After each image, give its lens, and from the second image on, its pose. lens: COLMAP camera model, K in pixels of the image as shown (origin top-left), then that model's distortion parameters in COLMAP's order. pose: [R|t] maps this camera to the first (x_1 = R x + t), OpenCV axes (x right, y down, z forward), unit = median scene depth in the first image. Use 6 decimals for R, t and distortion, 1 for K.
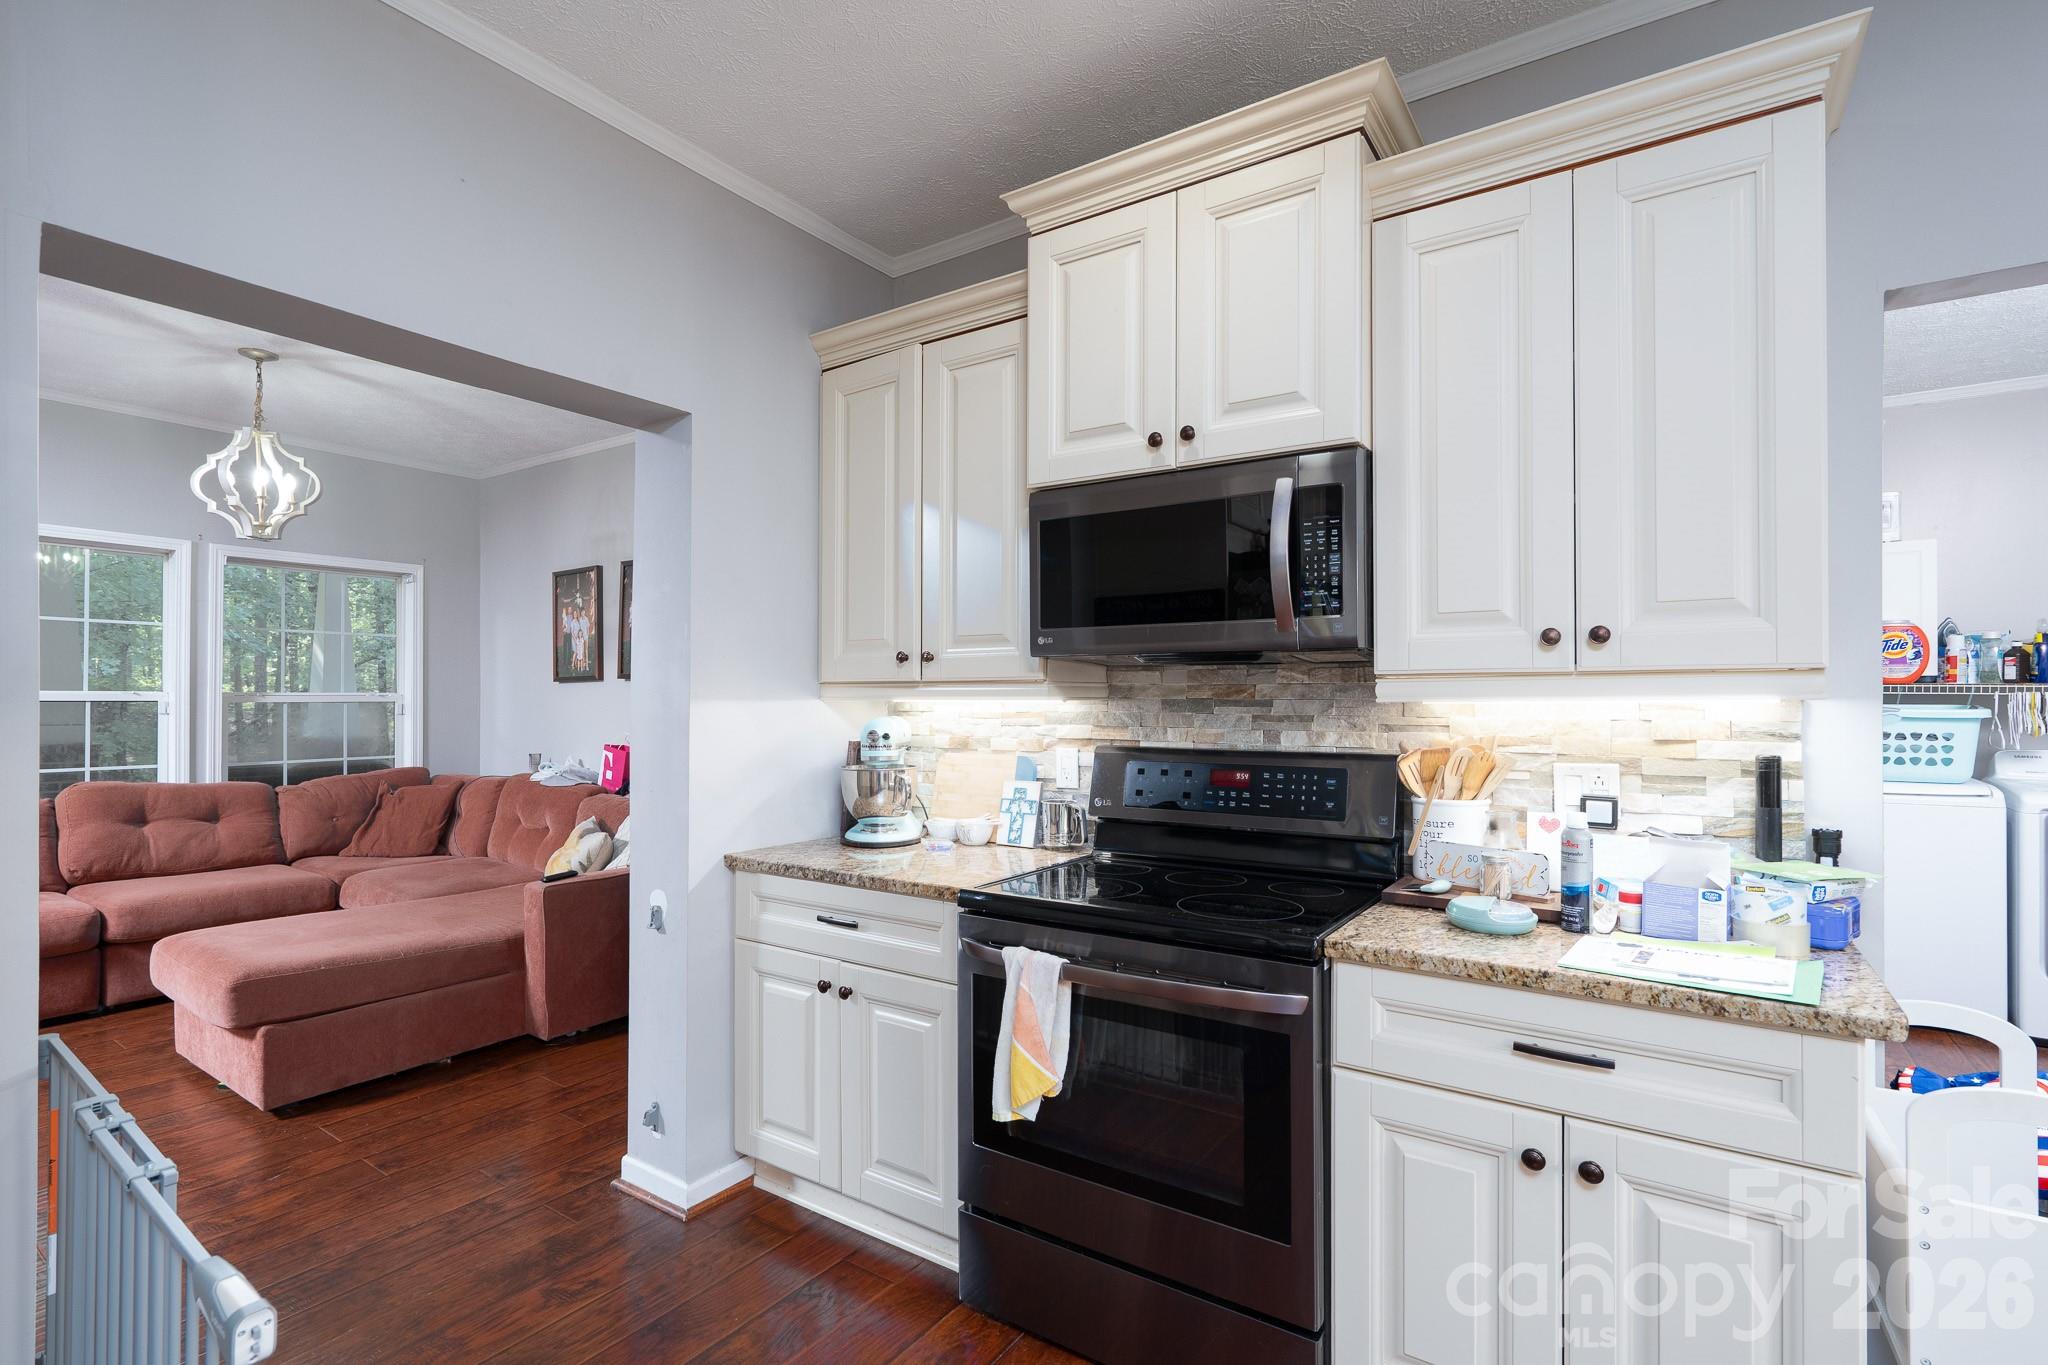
lens RADIAL K [[942.5, 0, 1020.7], [0, 942.5, 694.9], [0, 0, 1]] dist [-0.003325, 0.001156]
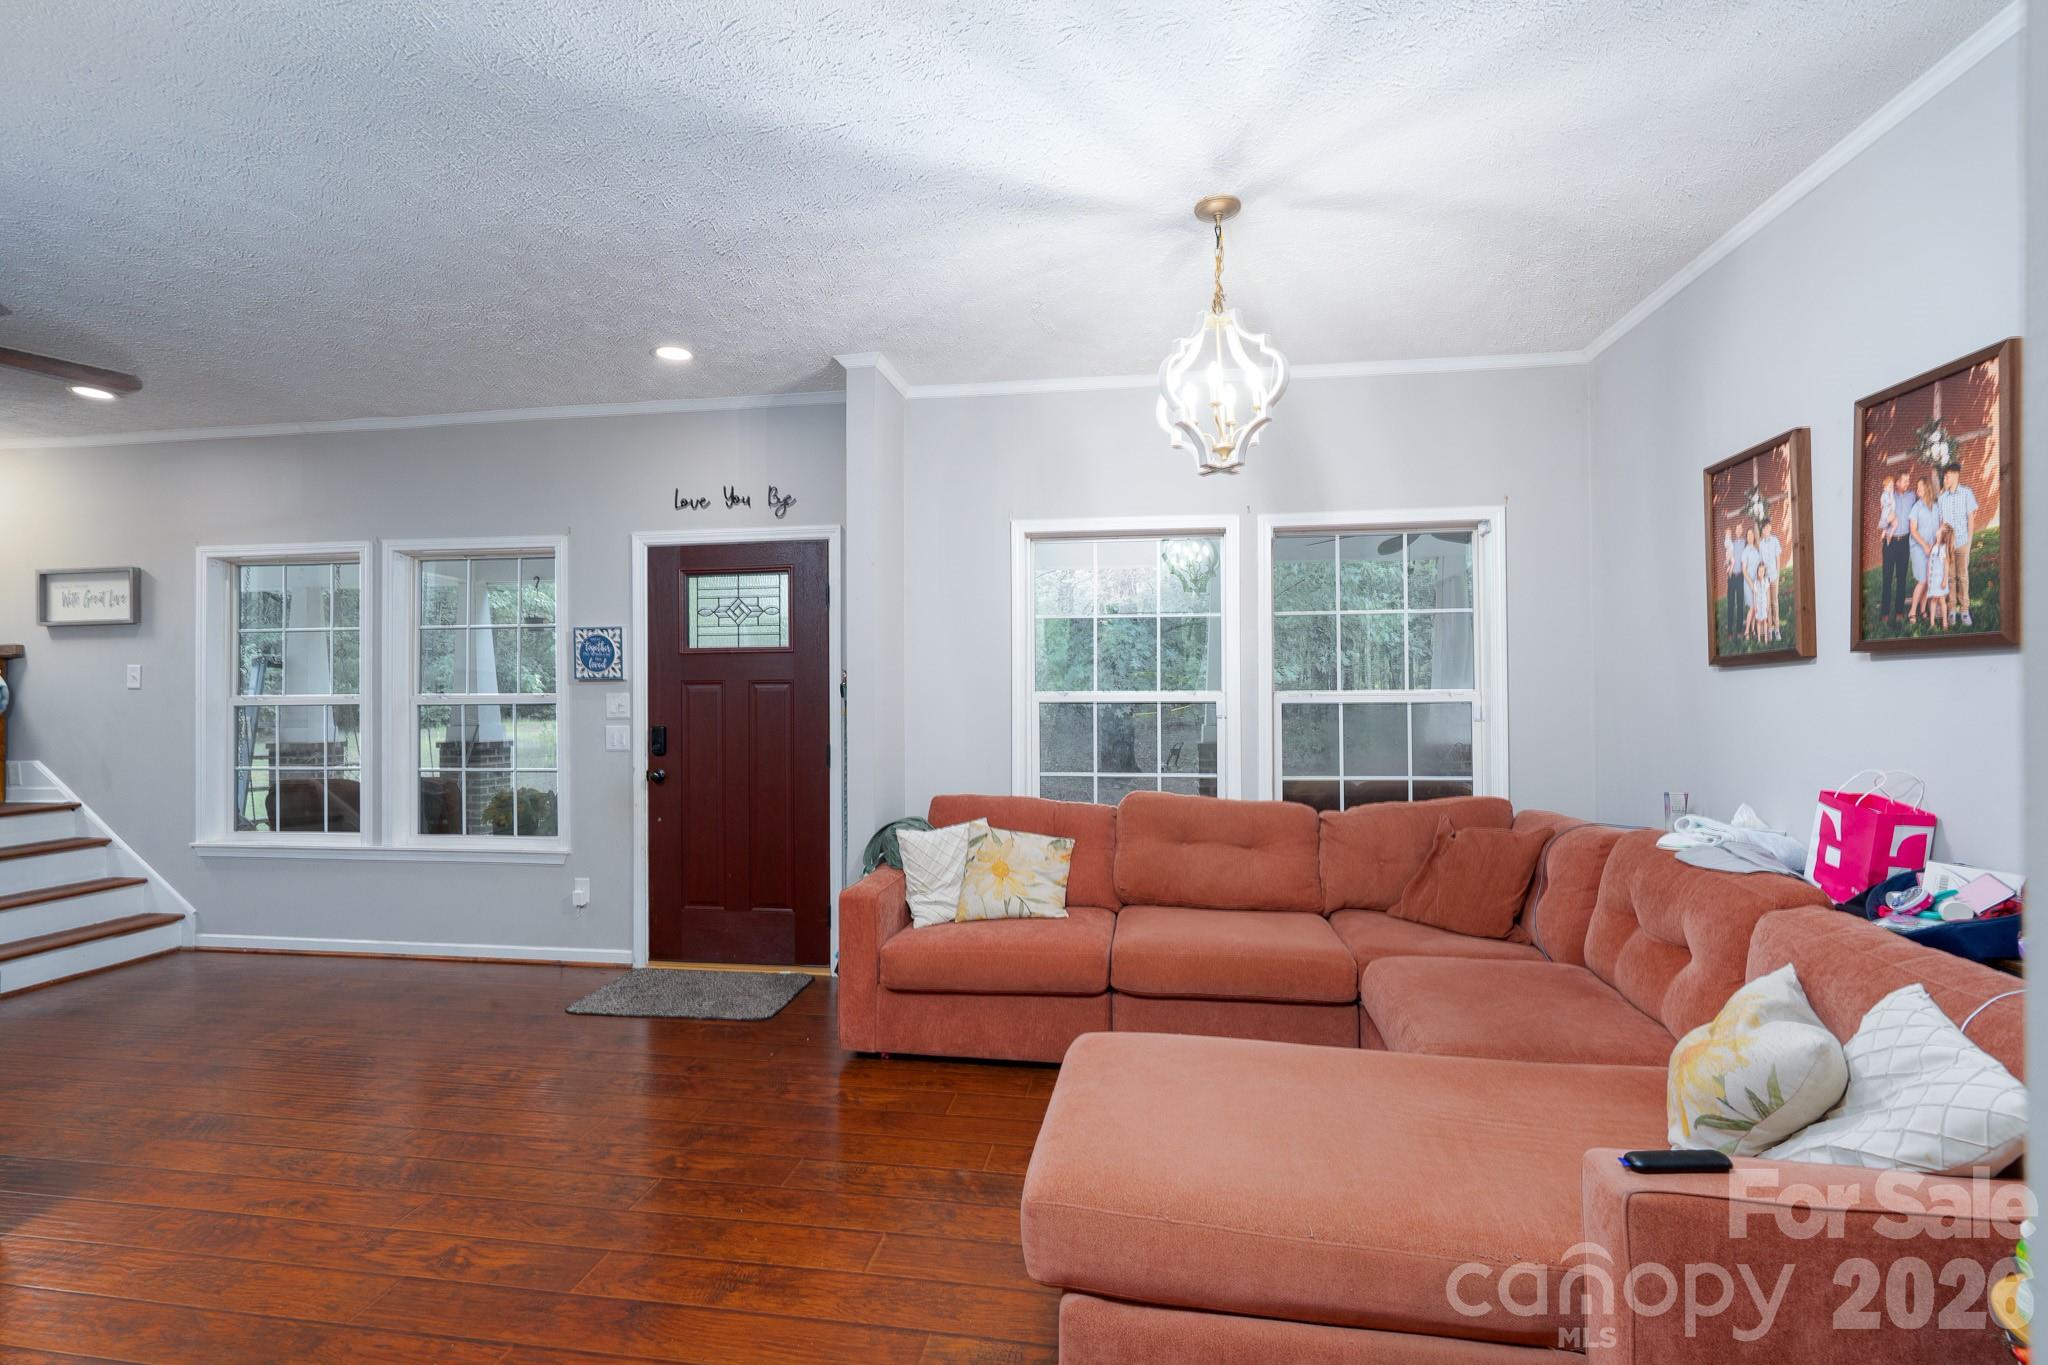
lens RADIAL K [[942.5, 0, 1023.2], [0, 942.5, 695.9], [0, 0, 1]] dist [-0.003325, 0.001156]
pose [[0.434163, -0.010849, -0.900769, -0.201381], [0.011217, 0.999915, -0.006637, 0.003579], [0.900765, -0.007223, 0.434248, 0.461605]]
